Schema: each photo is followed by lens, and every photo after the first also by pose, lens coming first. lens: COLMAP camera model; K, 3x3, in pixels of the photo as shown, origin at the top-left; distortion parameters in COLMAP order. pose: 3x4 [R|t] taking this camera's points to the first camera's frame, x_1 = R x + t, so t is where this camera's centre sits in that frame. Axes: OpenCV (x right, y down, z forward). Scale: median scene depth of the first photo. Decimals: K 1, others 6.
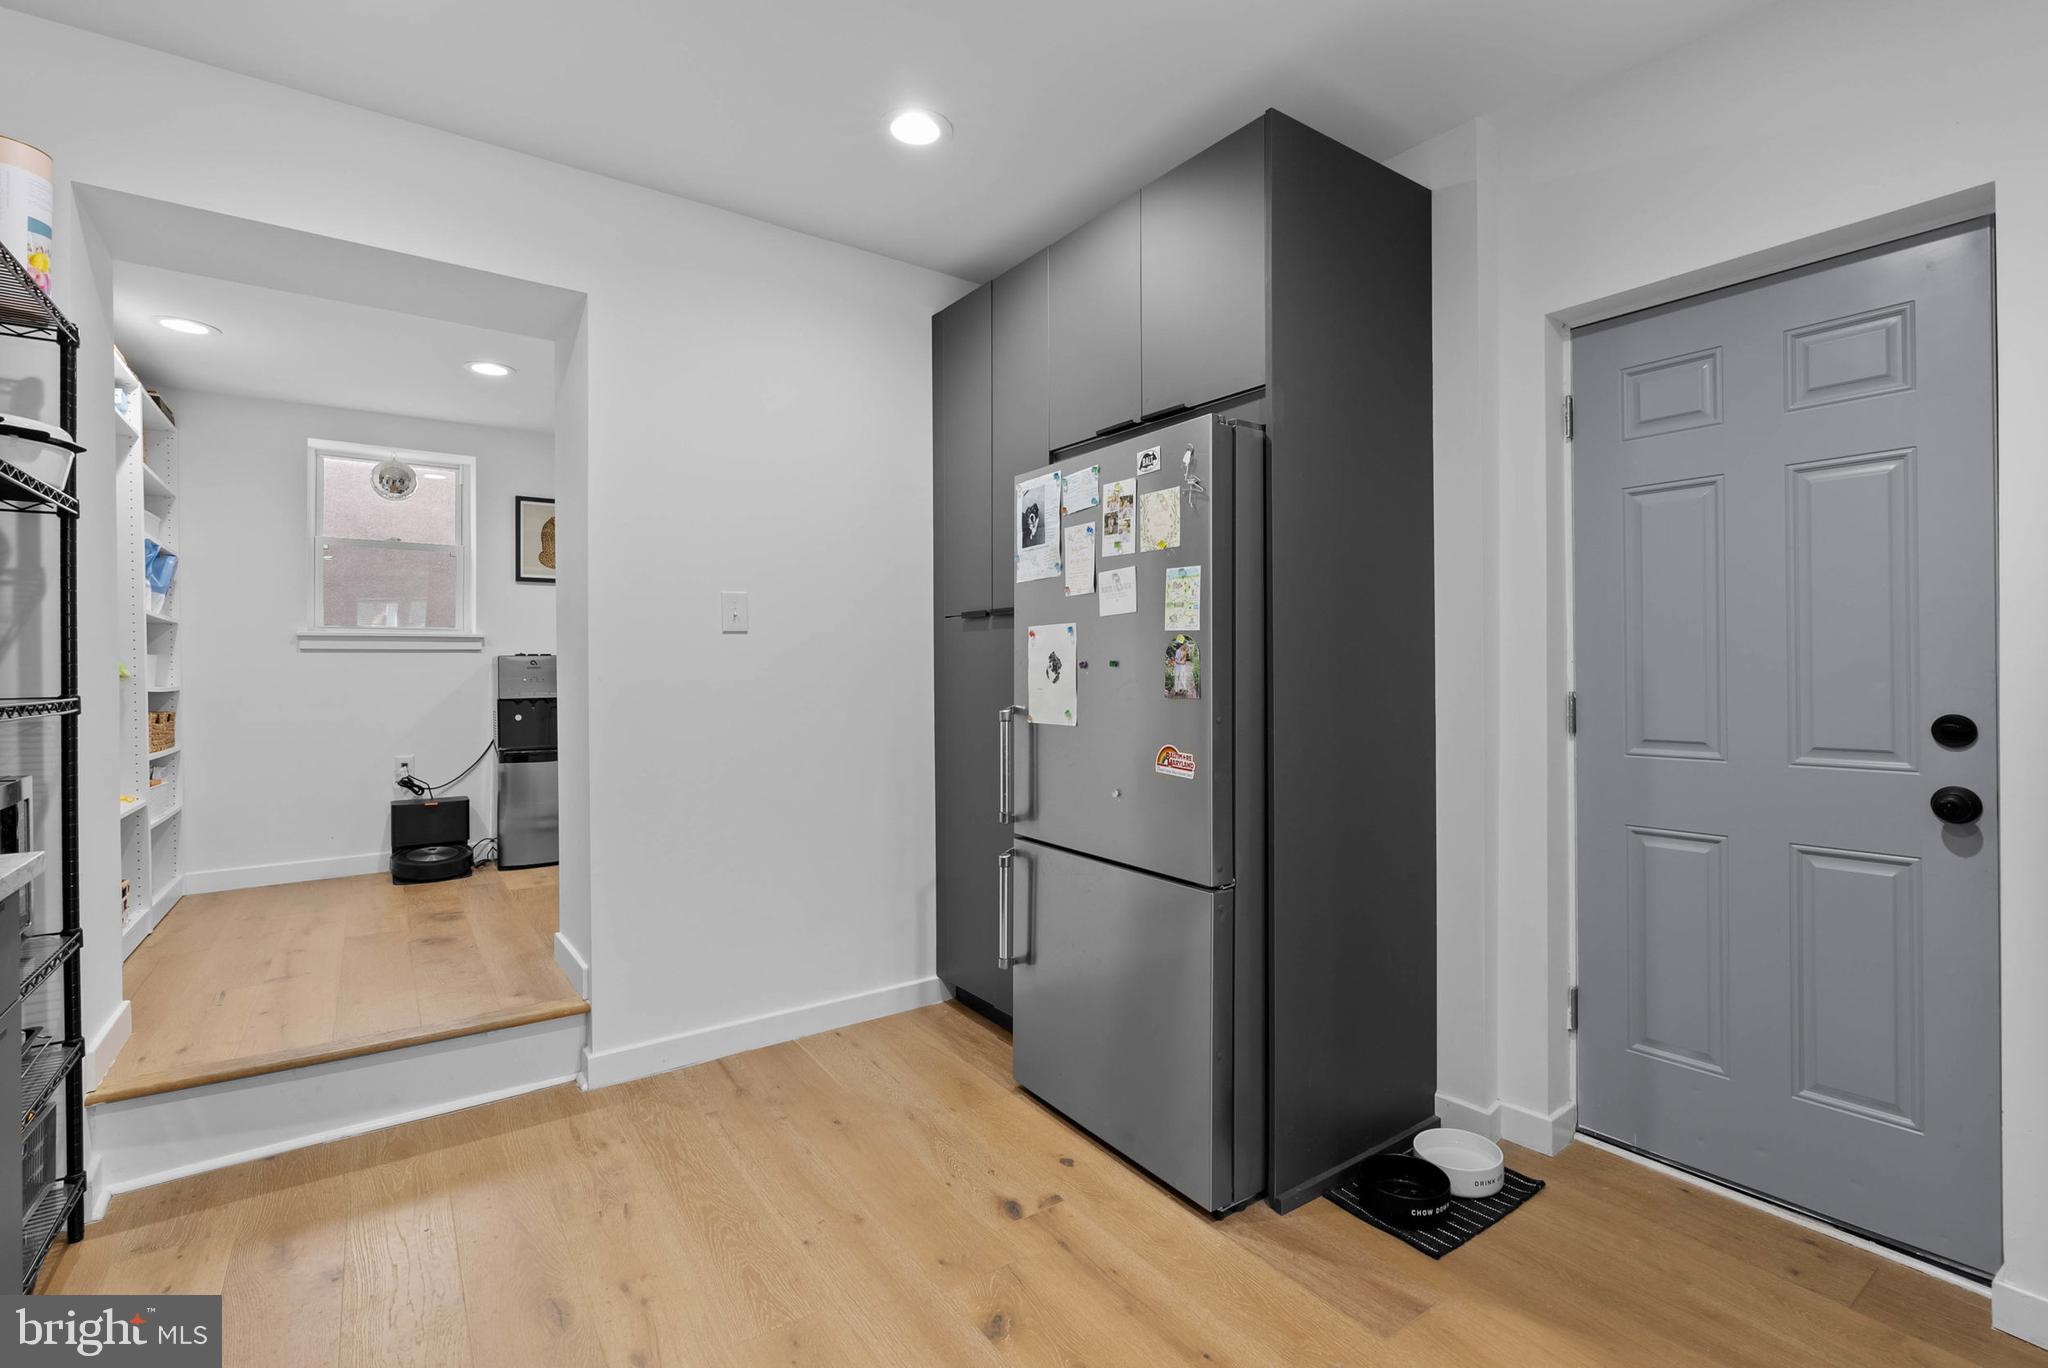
lens RADIAL K [[934.2, 0, 1034.3], [0, 934.2, 668.7], [0, 0, 1]] dist [-0.005851, 0.001714]
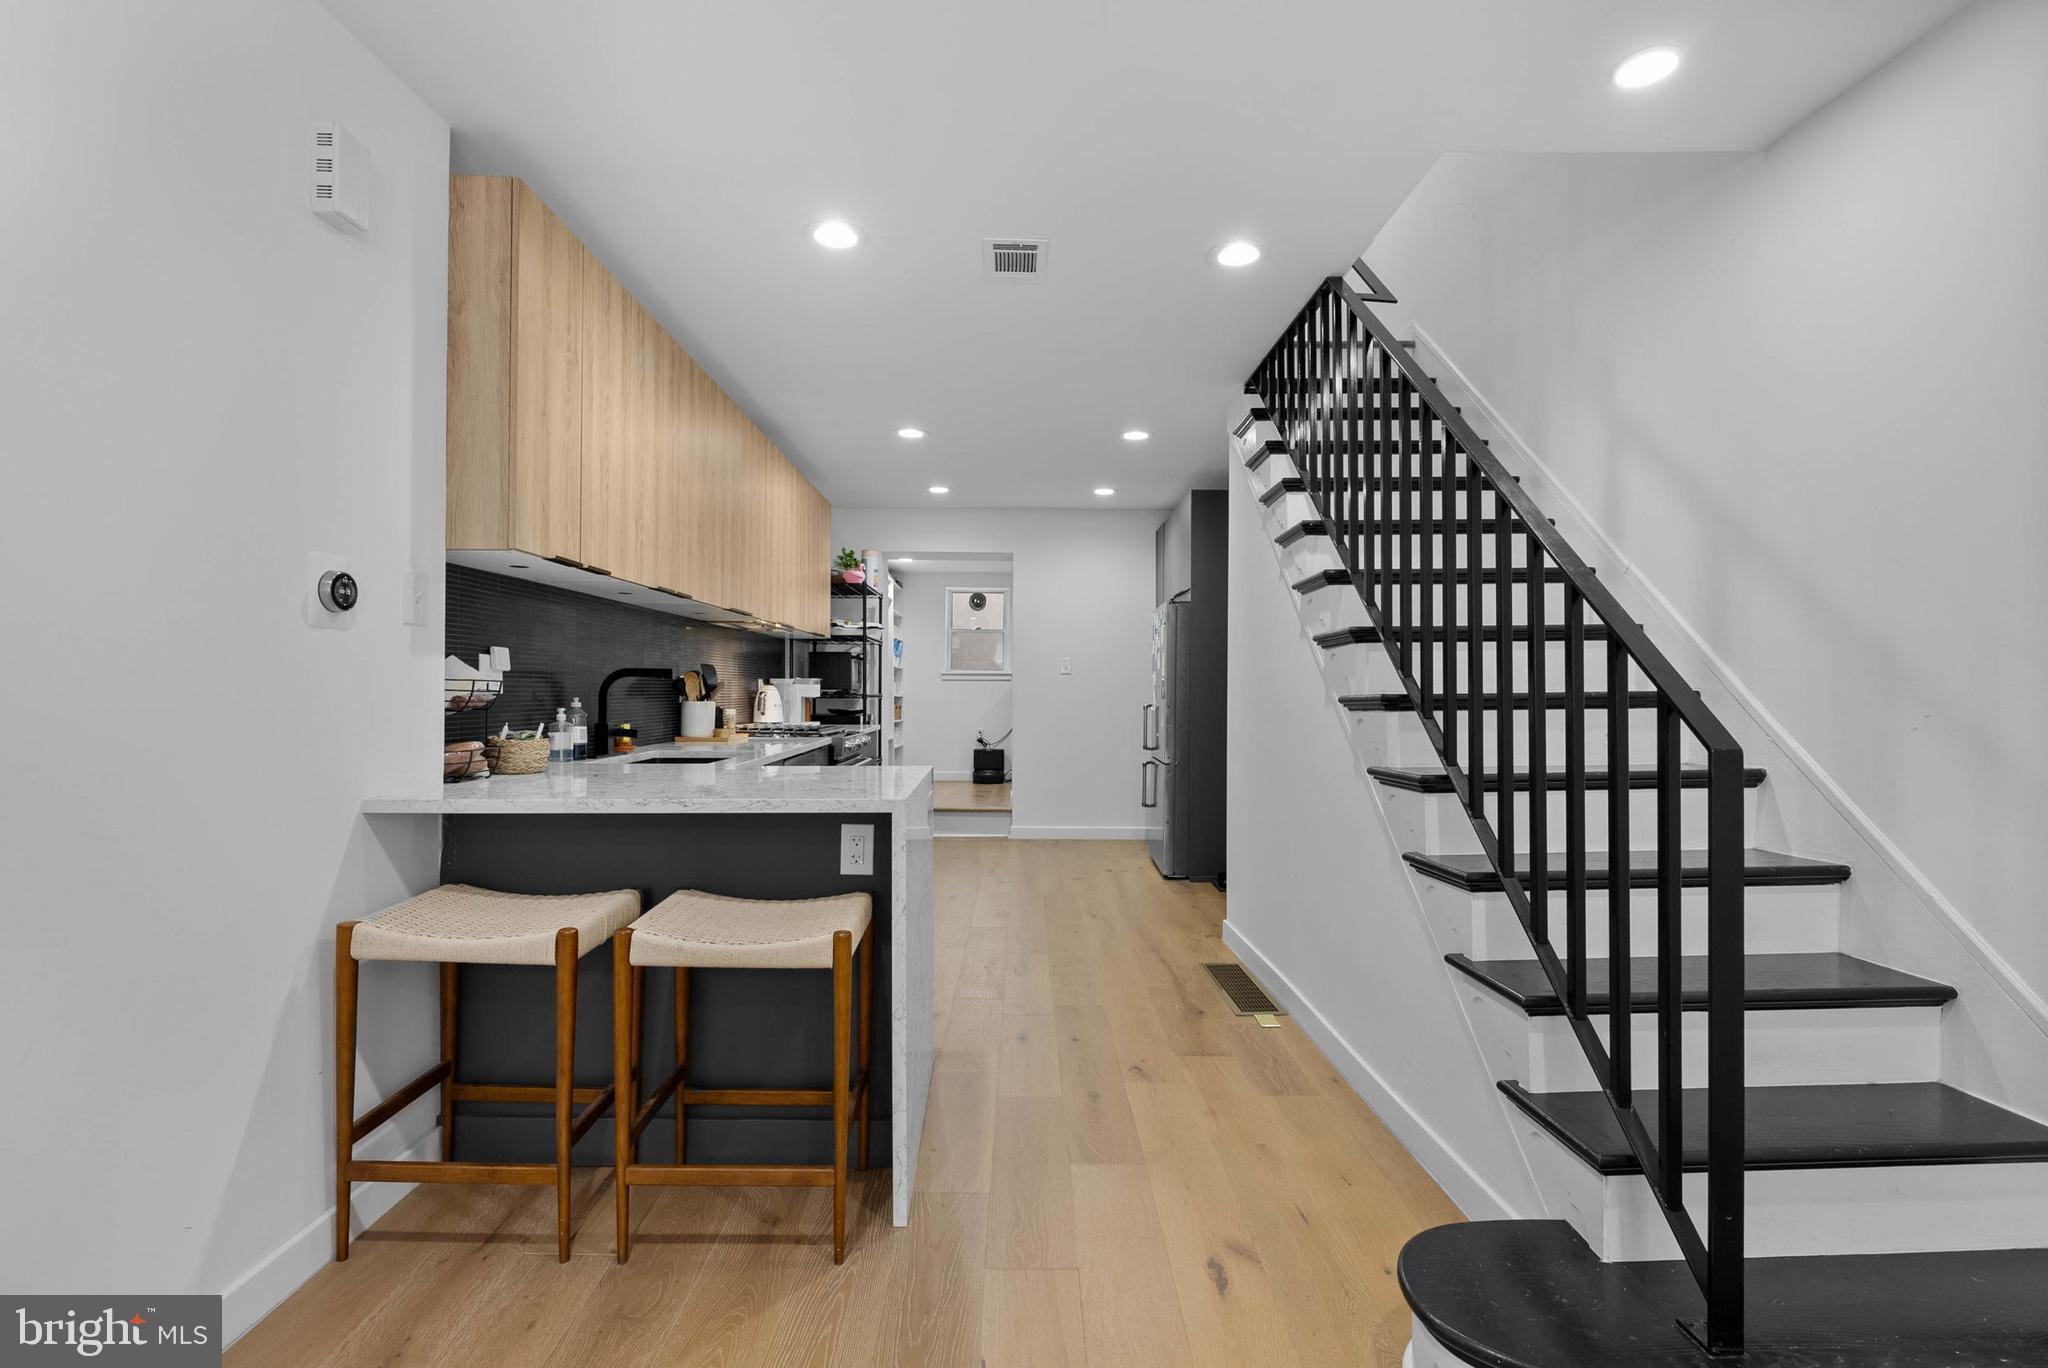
lens RADIAL K [[934.2, 0, 1030.6], [0, 934.2, 684.2], [0, 0, 1]] dist [-0.005851, 0.001714]
pose [[0.818591, 0.003143, -0.574368, 1.259267], [-0.009297, 0.999927, -0.007779, 0.011882], [0.574301, 0.011707, 0.818560, -1.345642]]
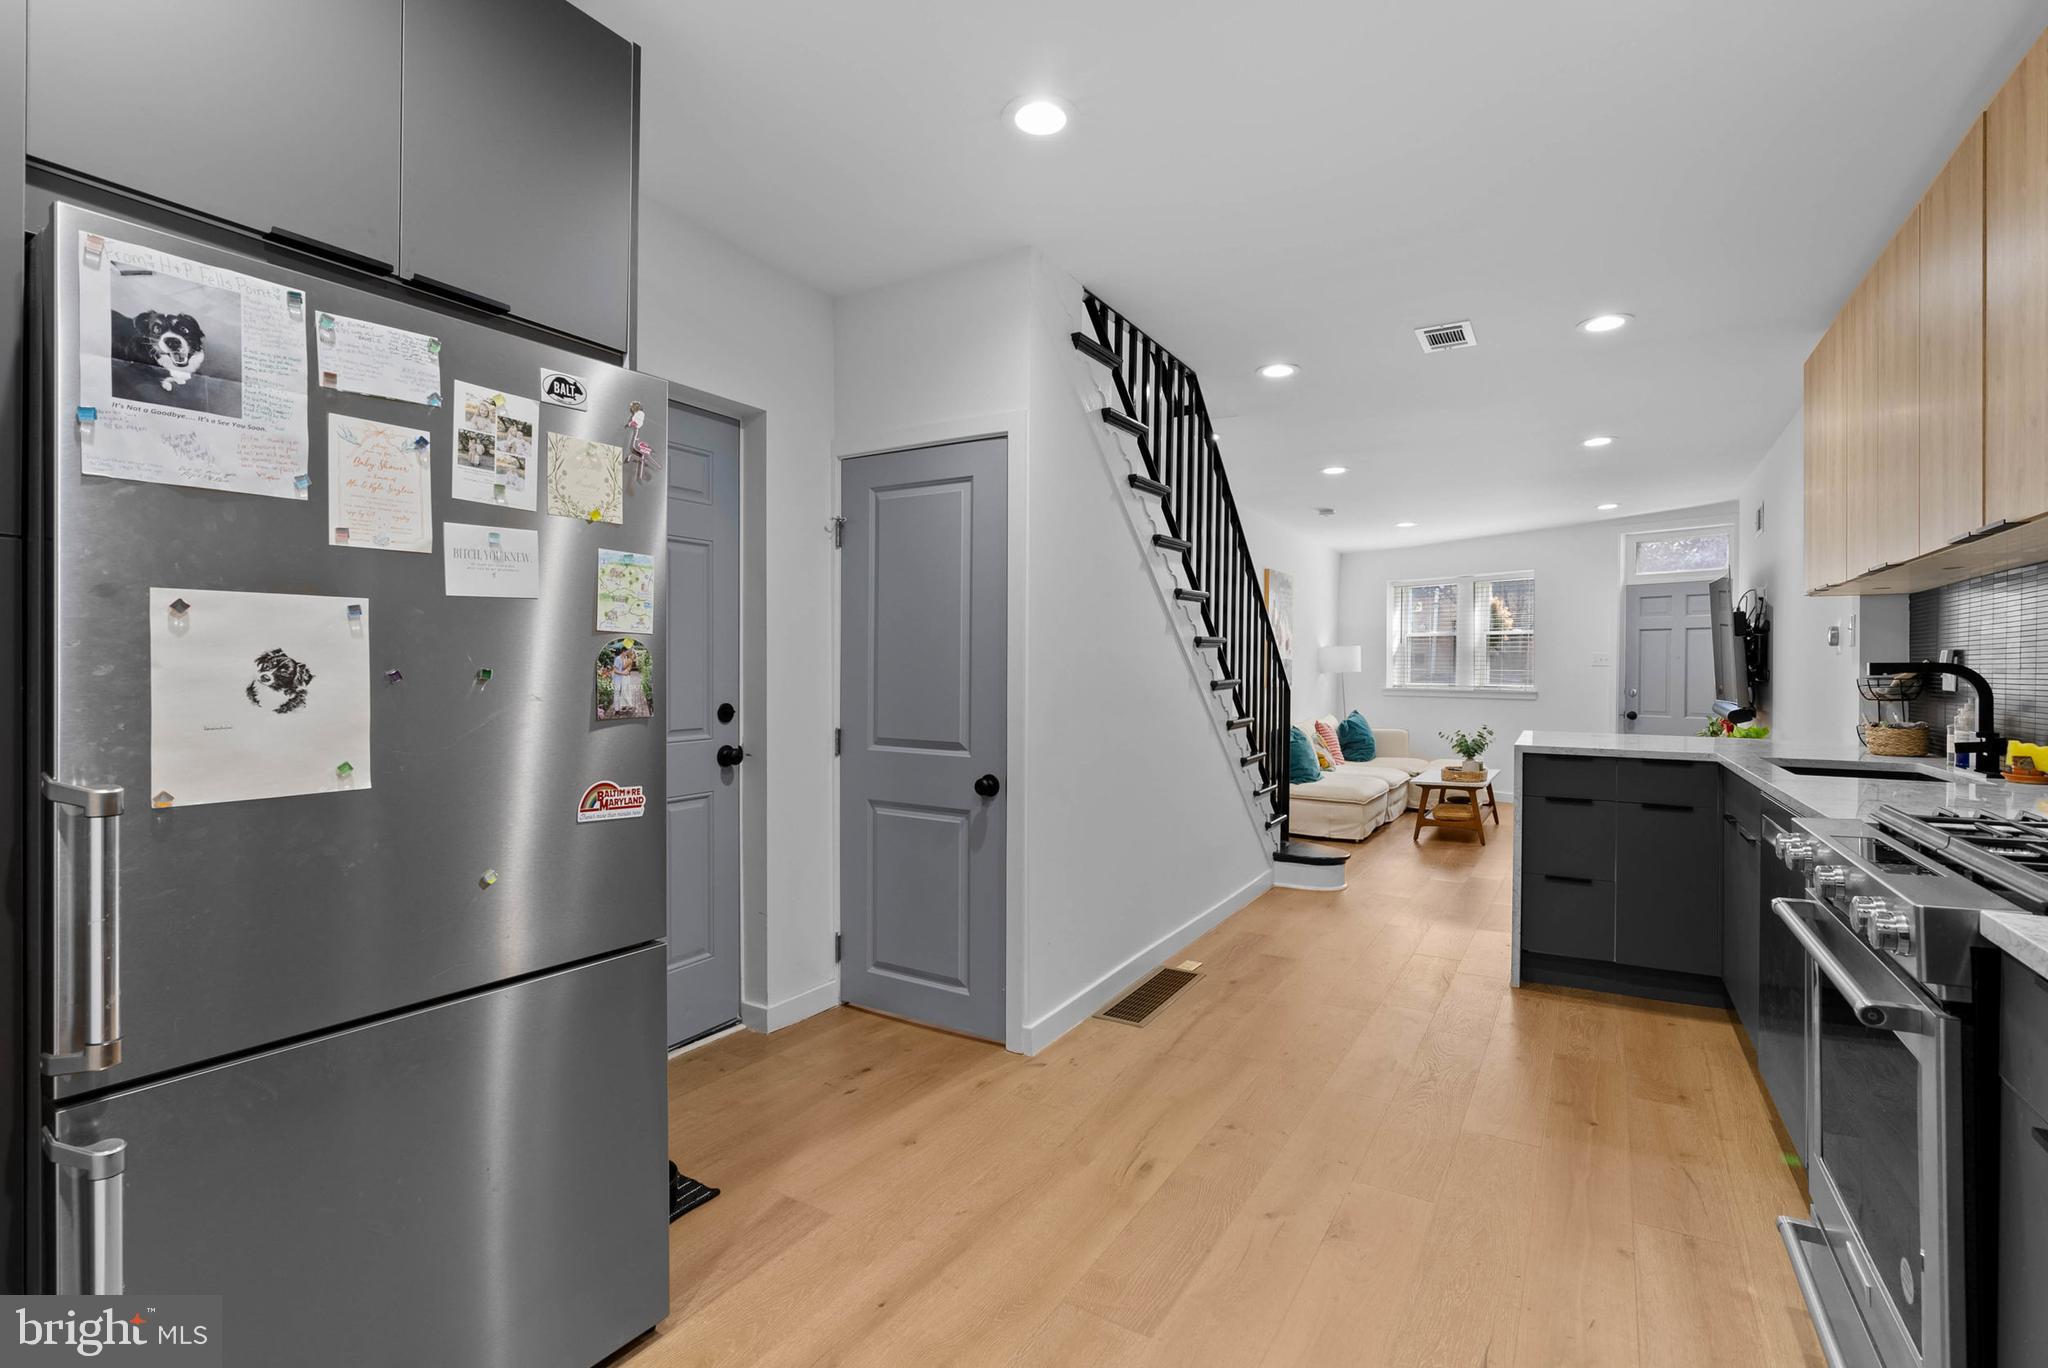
lens RADIAL K [[934.2, 0, 1032.2], [0, 934.2, 673.6], [0, 0, 1]] dist [-0.005851, 0.001714]
pose [[-0.388066, -0.001979, 0.921630, -0.602875], [0.001273, 0.999996, 0.002683, -0.006445], [-0.921631, 0.002214, -0.388062, 0.849374]]
